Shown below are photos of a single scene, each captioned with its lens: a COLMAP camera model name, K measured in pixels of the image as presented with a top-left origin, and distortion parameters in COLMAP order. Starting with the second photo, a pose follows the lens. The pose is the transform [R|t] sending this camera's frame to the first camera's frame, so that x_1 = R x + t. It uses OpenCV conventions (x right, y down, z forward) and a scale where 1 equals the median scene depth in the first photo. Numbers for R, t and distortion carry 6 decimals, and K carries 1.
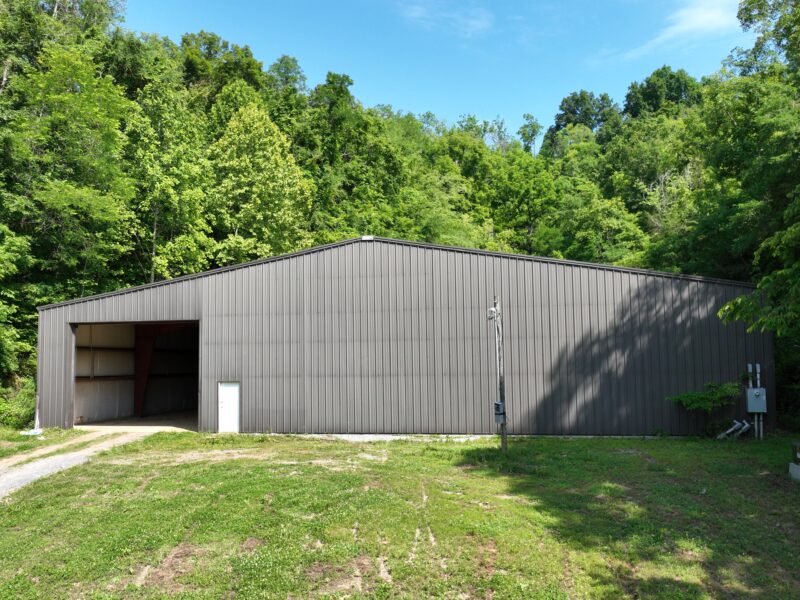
lens RADIAL K [[746.0, 0, 400.0], [0, 746.0, 300.0], [0, 0, 1]] dist [0.006640, -0.011802]
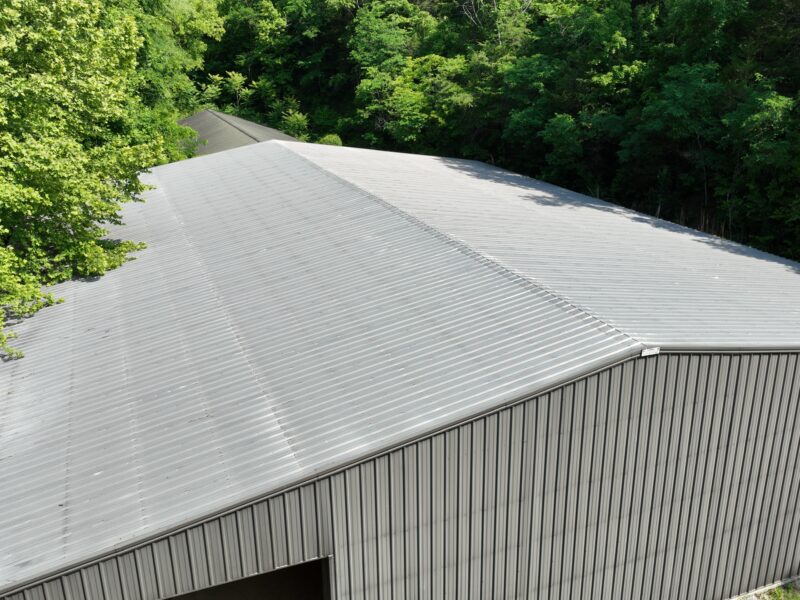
lens RADIAL K [[746.0, 0, 400.0], [0, 746.0, 300.0], [0, 0, 1]] dist [0.006640, -0.011802]
pose [[0.836058, -0.183595, 0.517011, -0.316773], [-0.043787, 0.917013, 0.396447, -0.218588], [-0.546892, -0.354090, 0.758637, 0.485850]]
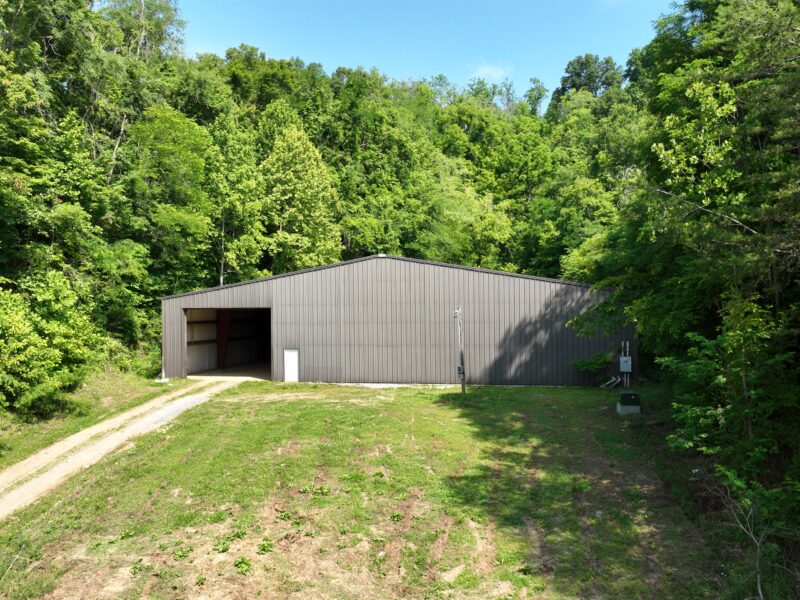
lens RADIAL K [[746.0, 0, 400.0], [0, 746.0, 300.0], [0, 0, 1]] dist [0.006640, -0.011802]
pose [[0.999772, 0.002034, -0.021266, 0.017665], [-0.000379, 0.996989, 0.077544, -0.075857], [0.021359, -0.077519, 0.996762, -0.356638]]
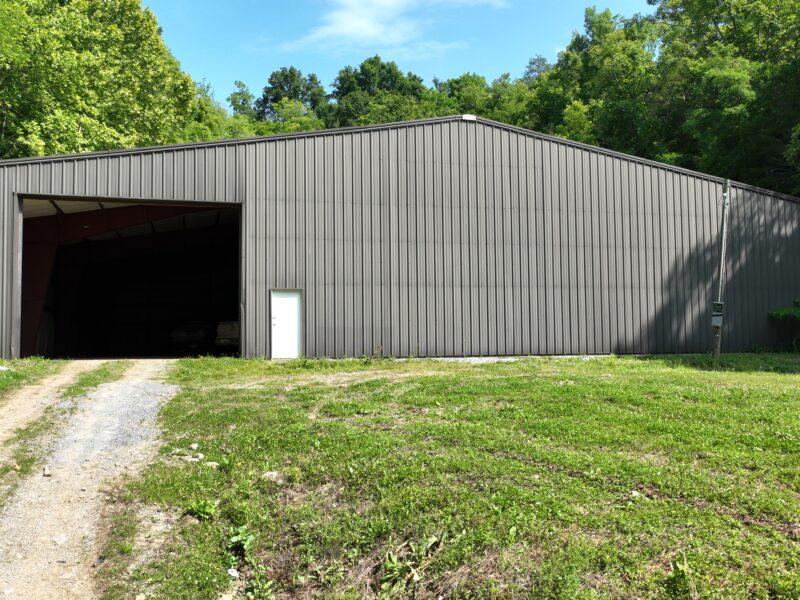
lens RADIAL K [[746.0, 0, 400.0], [0, 746.0, 300.0], [0, 0, 1]] dist [0.006640, -0.011802]
pose [[0.888005, 0.031022, 0.458785, -0.328389], [-0.037717, 0.999274, 0.005435, 0.078346], [-0.458283, -0.022131, 0.888531, 0.211517]]
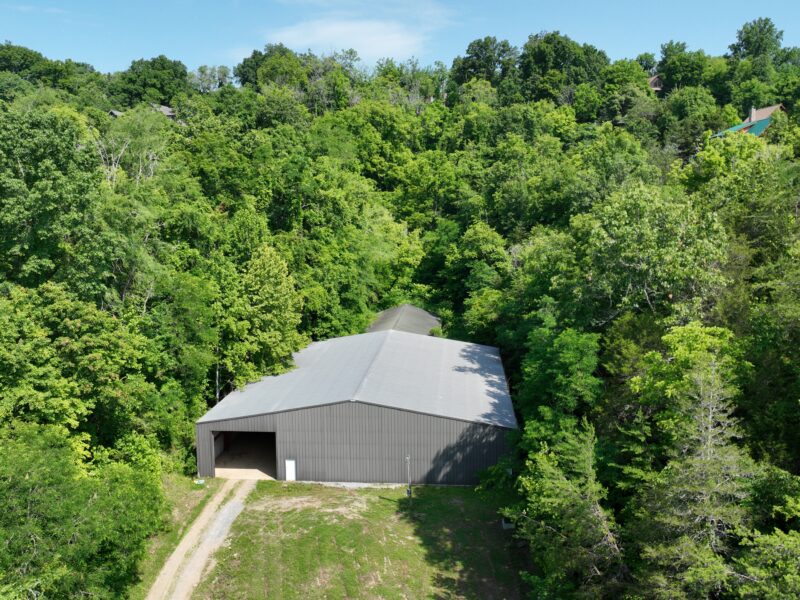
lens RADIAL K [[746.0, 0, 400.0], [0, 746.0, 300.0], [0, 0, 1]] dist [0.006640, -0.011802]
pose [[0.992790, -0.008823, 0.119542, -0.117528], [-0.017419, 0.976082, 0.216703, -0.599037], [-0.118594, -0.217223, 0.968891, -0.783639]]
